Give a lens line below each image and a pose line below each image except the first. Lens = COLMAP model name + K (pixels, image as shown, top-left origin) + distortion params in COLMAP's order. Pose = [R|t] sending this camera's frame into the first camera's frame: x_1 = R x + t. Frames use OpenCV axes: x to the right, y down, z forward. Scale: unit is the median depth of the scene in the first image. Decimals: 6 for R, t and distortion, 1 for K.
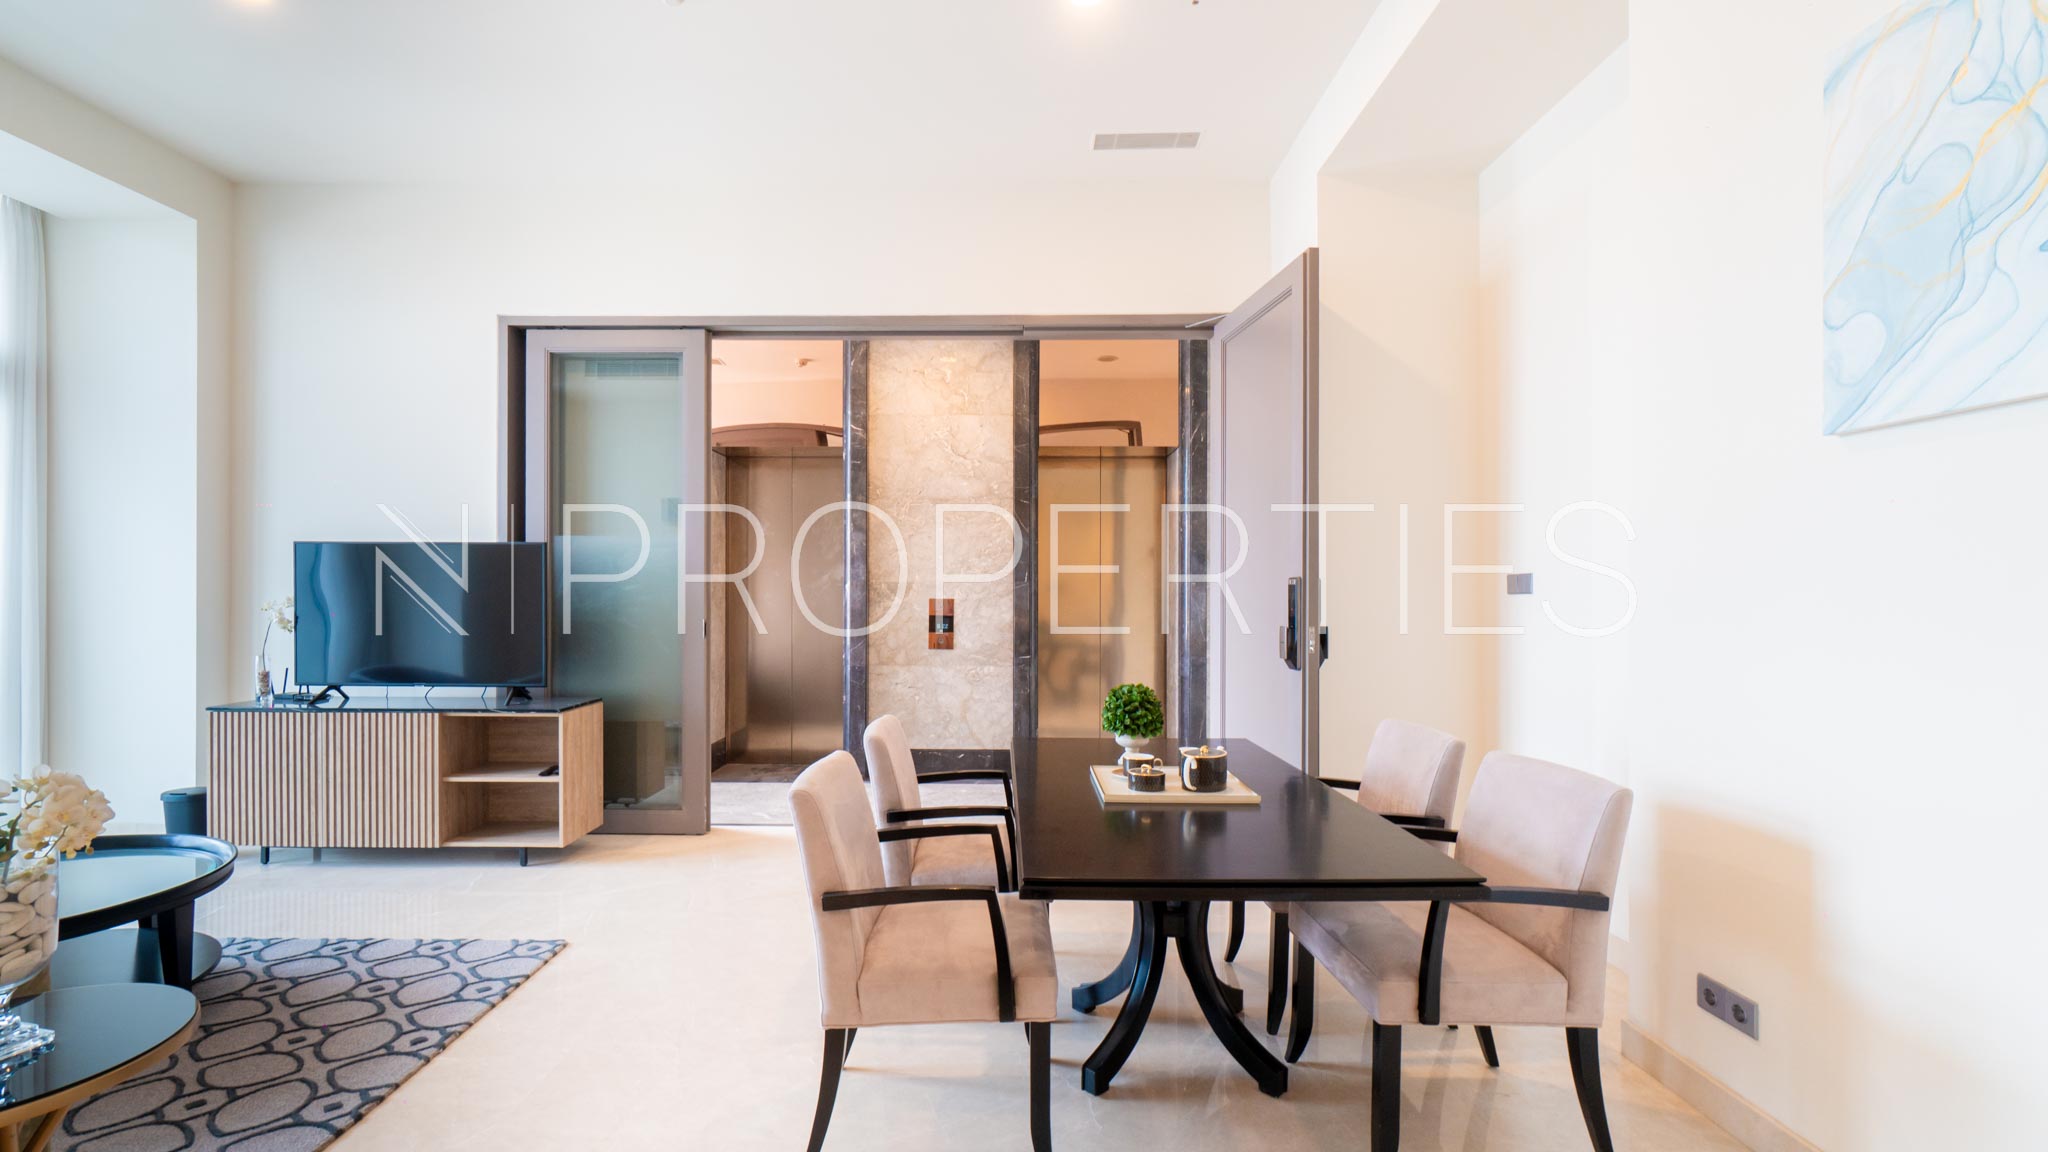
lens RADIAL K [[894.9, 0, 998.5], [0, 894.9, 600.0], [0, 0, 1]] dist [-0.002107, 0.000007]
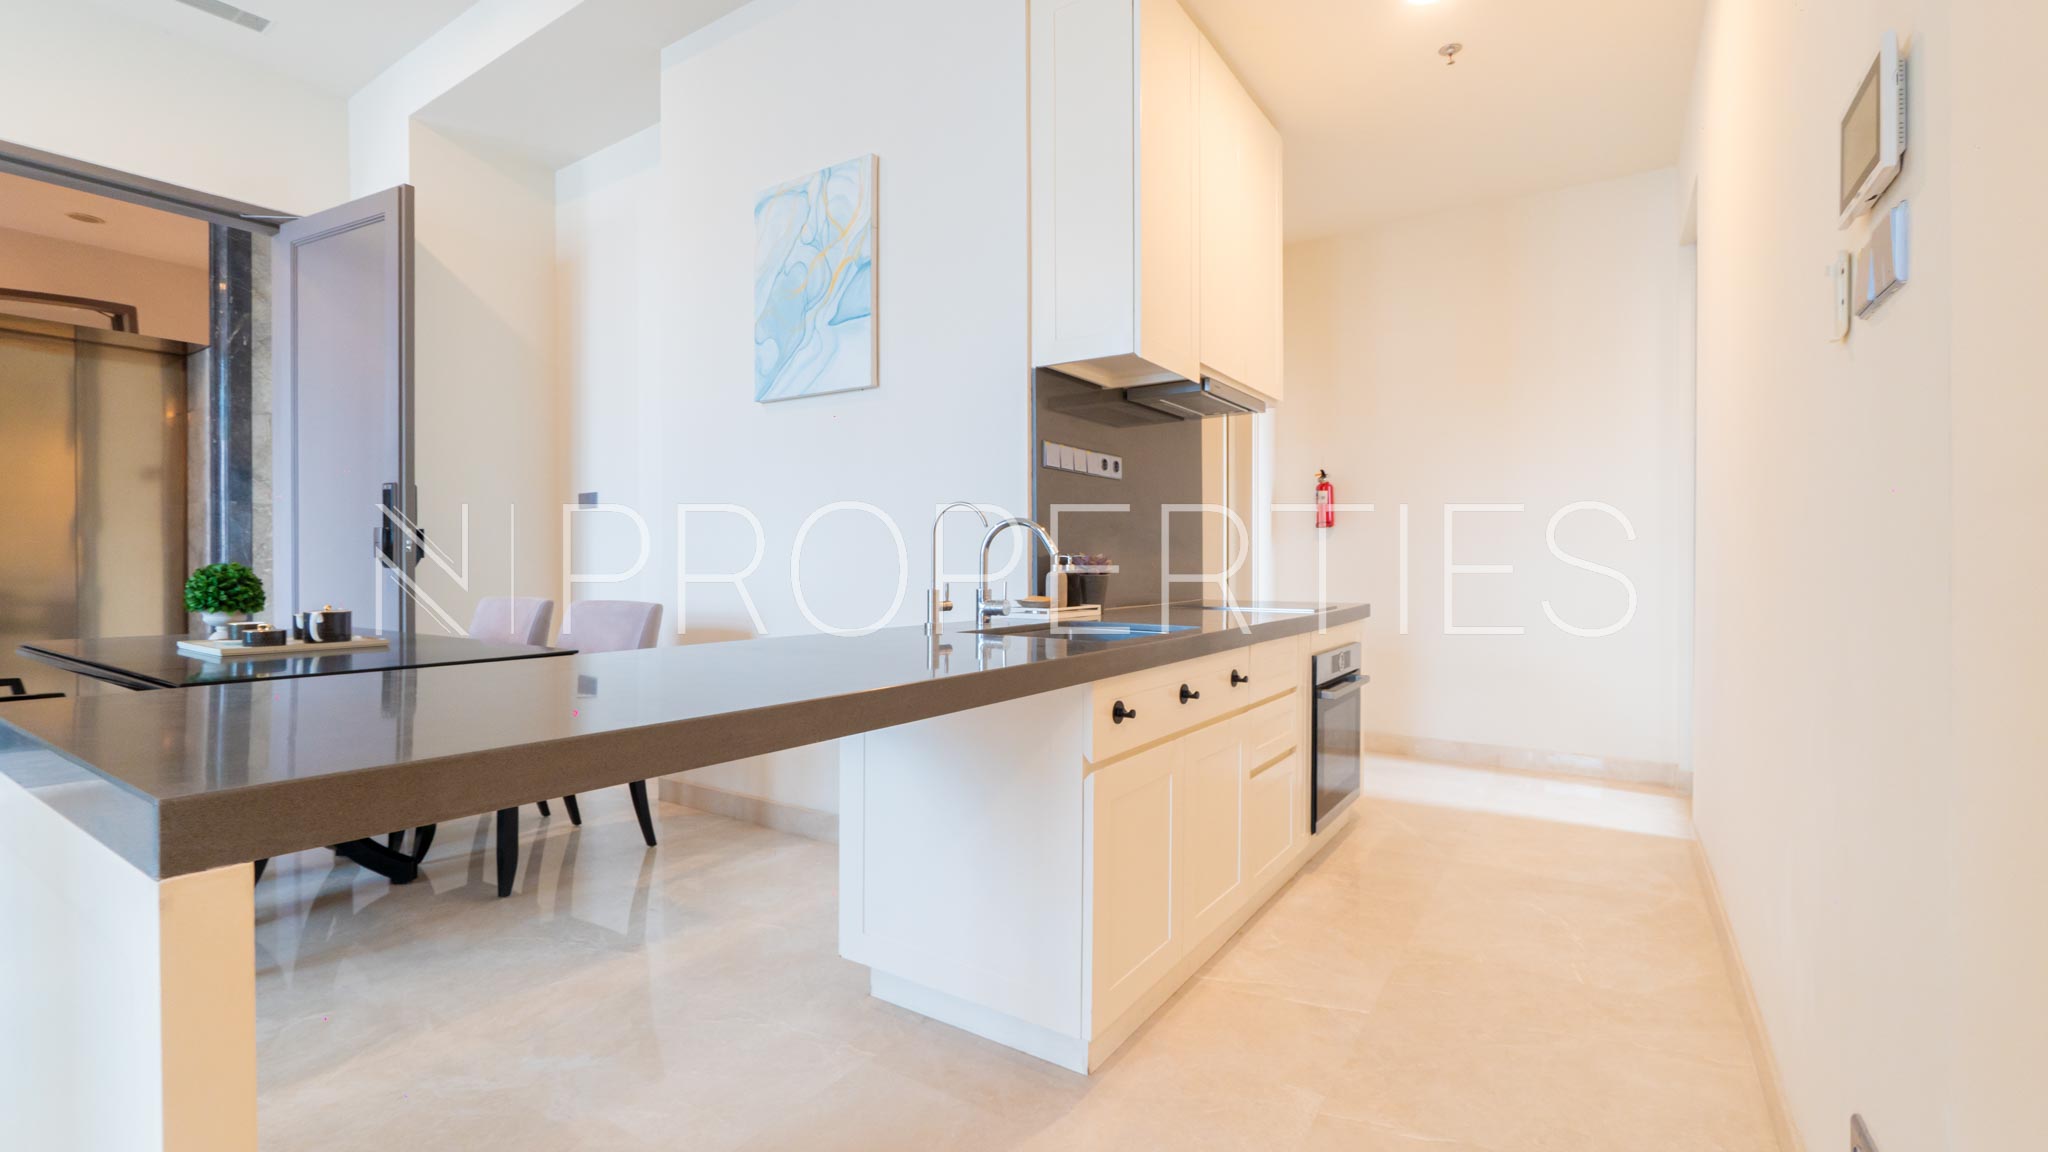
lens RADIAL K [[894.9, 0, 1022.2], [0, 894.9, 572.2], [0, 0, 1]] dist [-0.002107, 0.000007]
pose [[0.547793, -0.006013, 0.836593, -0.232769], [0.003168, 0.999982, 0.005114, 0.118816], [-0.836608, -0.000151, 0.547802, -0.347767]]
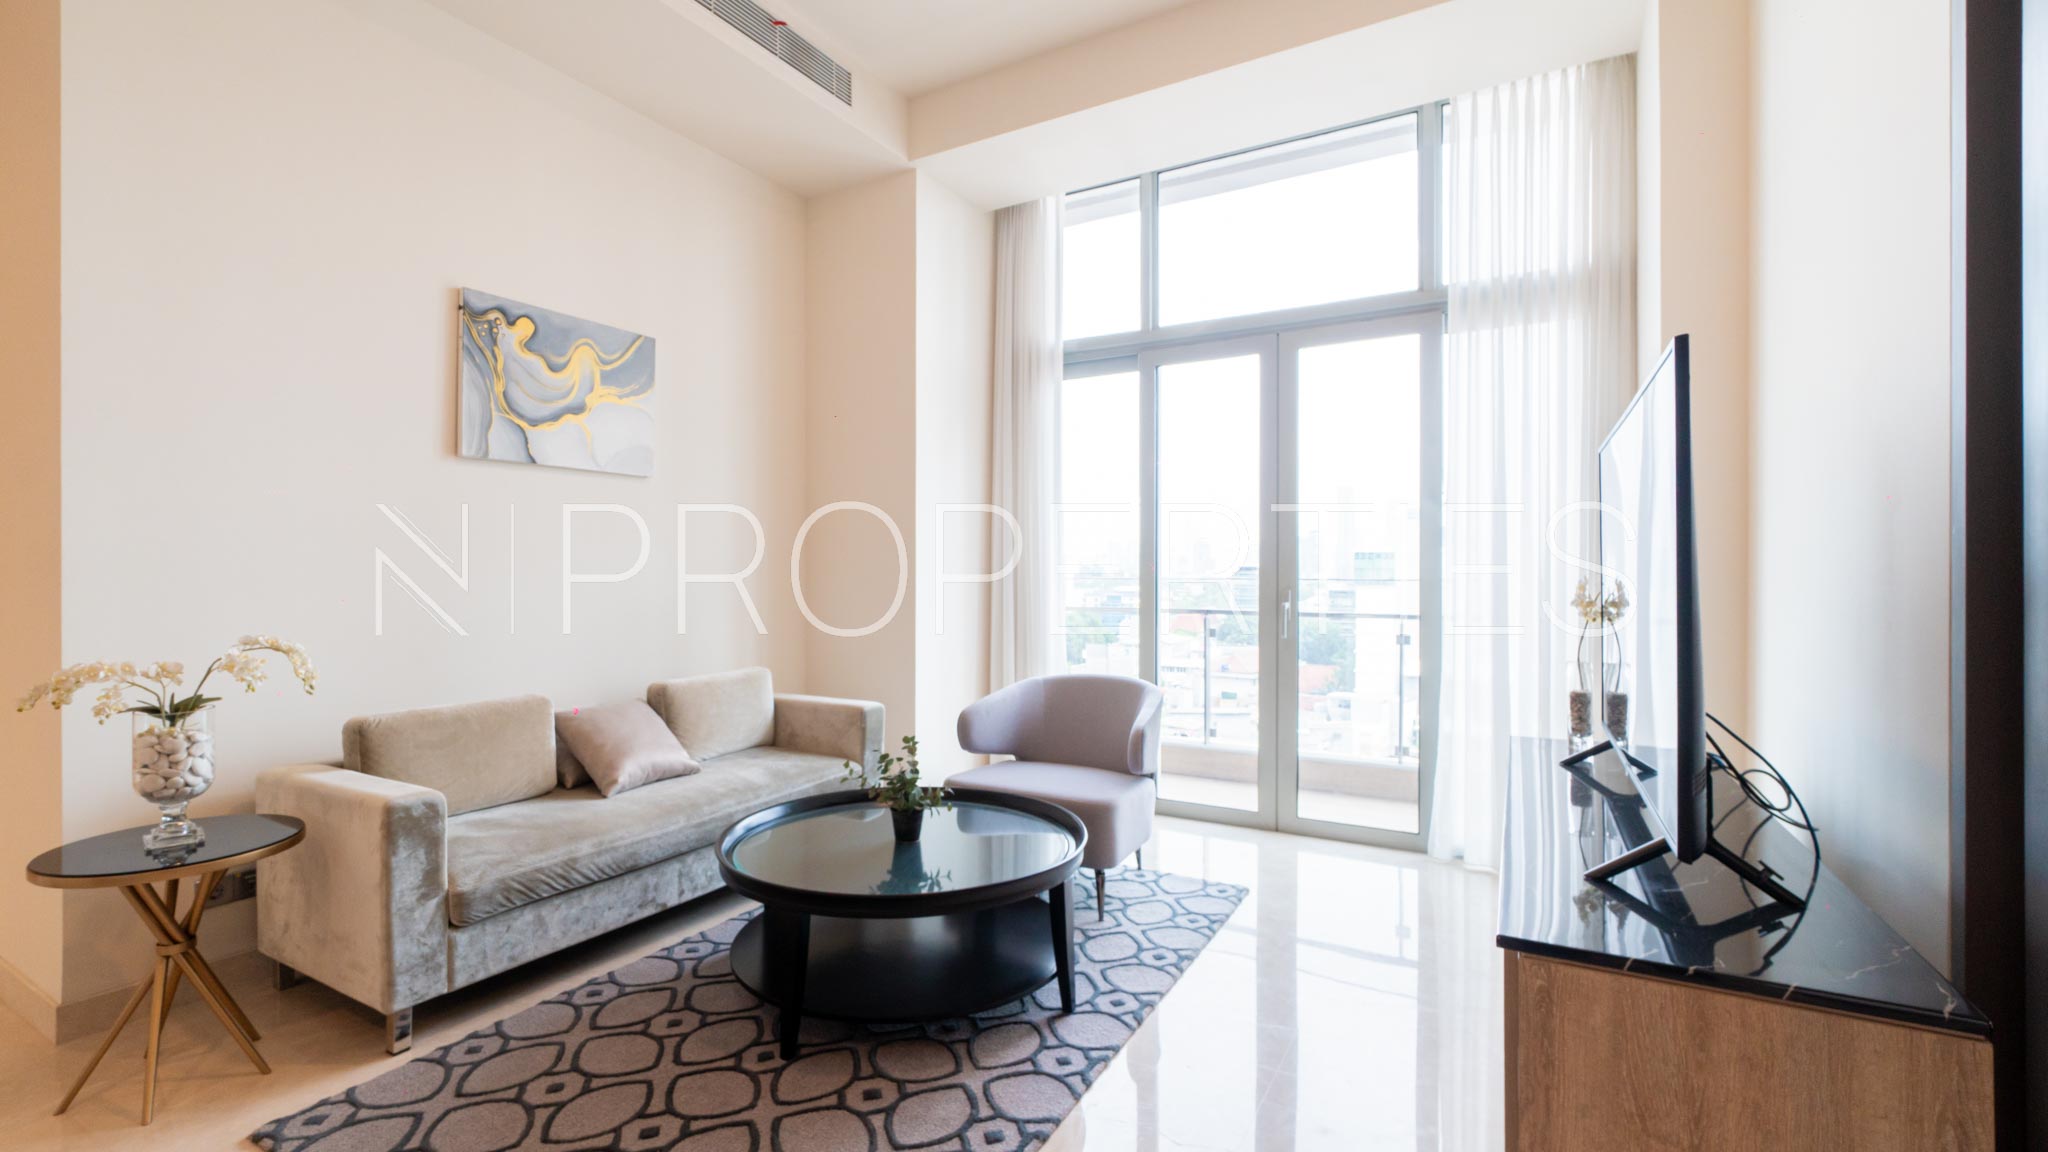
lens RADIAL K [[894.9, 0, 1030.9], [0, 894.9, 573.0], [0, 0, 1]] dist [-0.002107, 0.000007]
pose [[-0.503341, 0.005634, -0.864069, -0.296459], [-0.005975, 0.999932, 0.010001, -0.001654], [0.864067, 0.010197, -0.503273, 1.737564]]
